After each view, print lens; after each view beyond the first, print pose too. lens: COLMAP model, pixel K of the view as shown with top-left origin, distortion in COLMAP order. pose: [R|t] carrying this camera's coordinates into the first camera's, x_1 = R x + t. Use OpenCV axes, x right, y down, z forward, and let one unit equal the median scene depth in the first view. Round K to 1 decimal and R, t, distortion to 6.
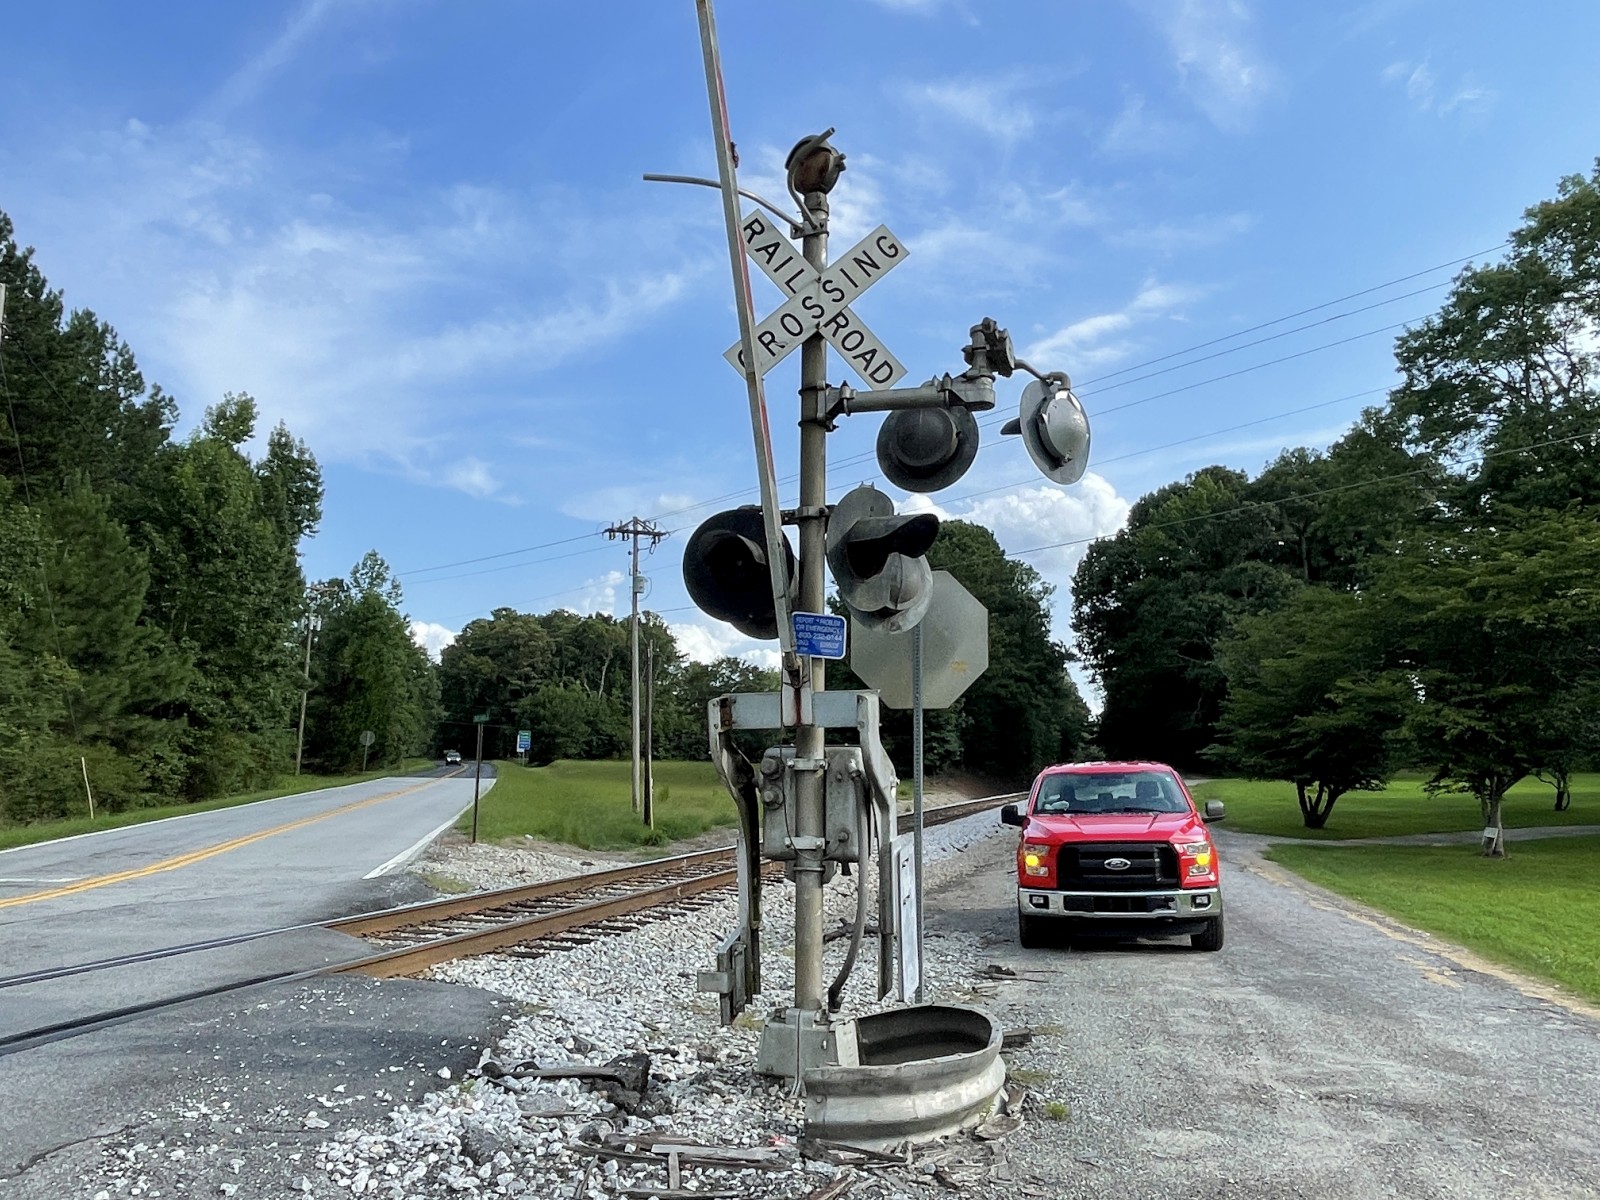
lens RADIAL K [[1210.0, 0, 810.9], [0, 1210.0, 599.5], [0, 0, 1]] dist [0.000642, -0.003507]
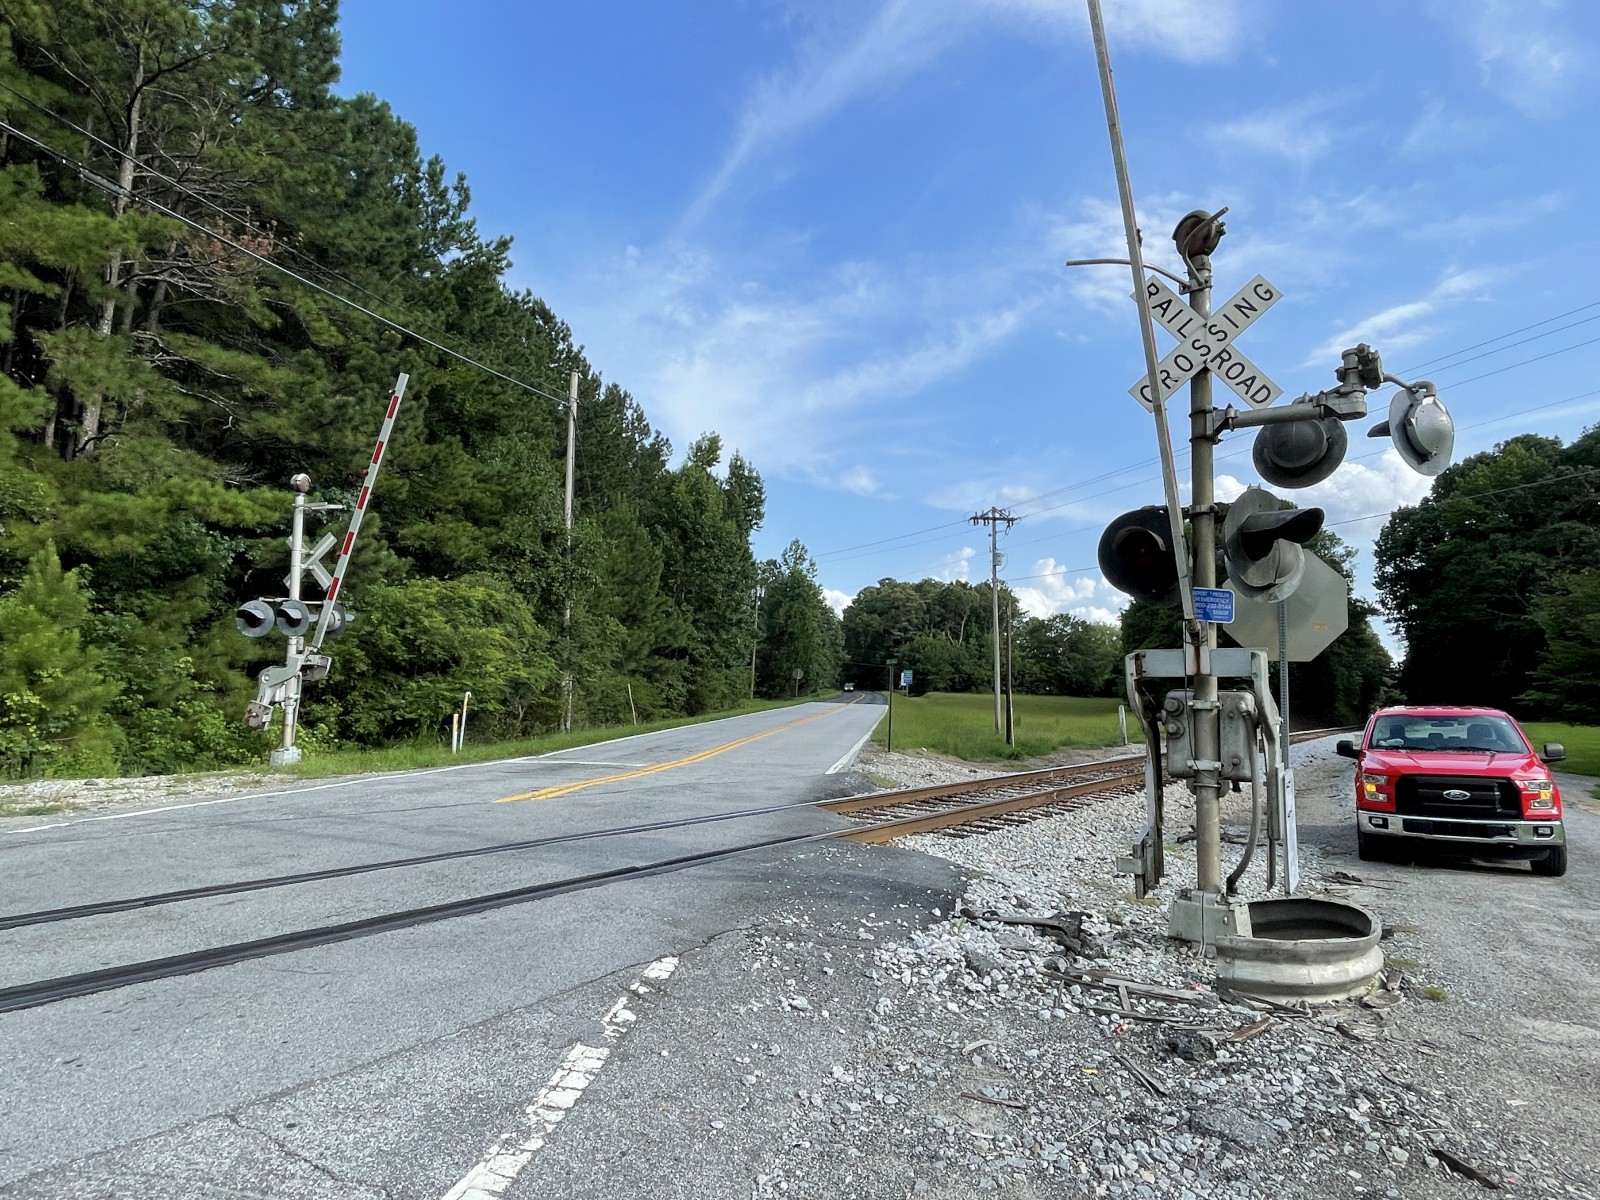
lens RADIAL K [[929.6, 0, 800.0], [0, 929.6, 600.0], [0, 0, 1]] dist [-0.003583, 0.000602]
pose [[0.942835, -0.011266, -0.333070, -0.012746], [0.022134, 0.999339, 0.028854, -0.002292], [0.332525, -0.034577, 0.942460, -0.012498]]
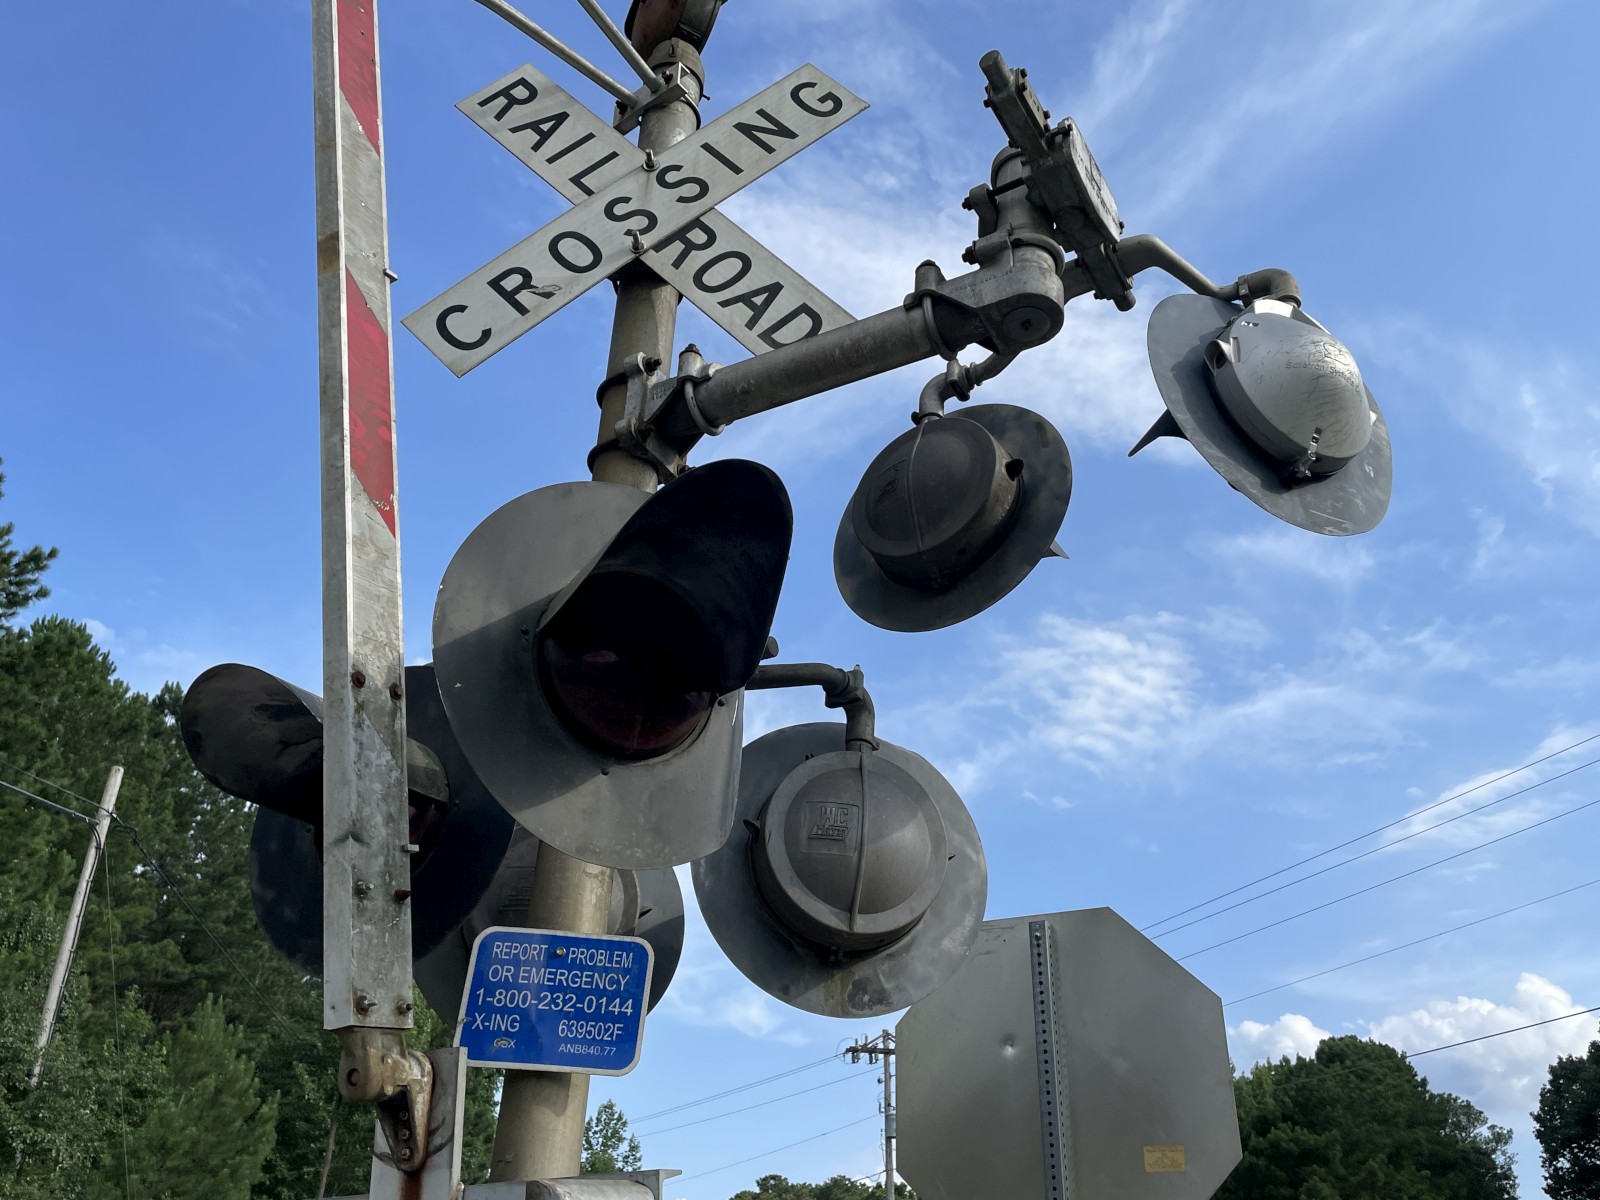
lens RADIAL K [[1402.5, 0, 800.0], [0, 1402.5, 600.0], [0, 0, 1]] dist [0.093381, -0.118066]
pose [[0.971403, -0.104980, -0.212967, 0.026139], [0.019013, 0.928459, -0.370948, 0.011813], [0.236674, 0.356291, 0.903904, 0.106459]]
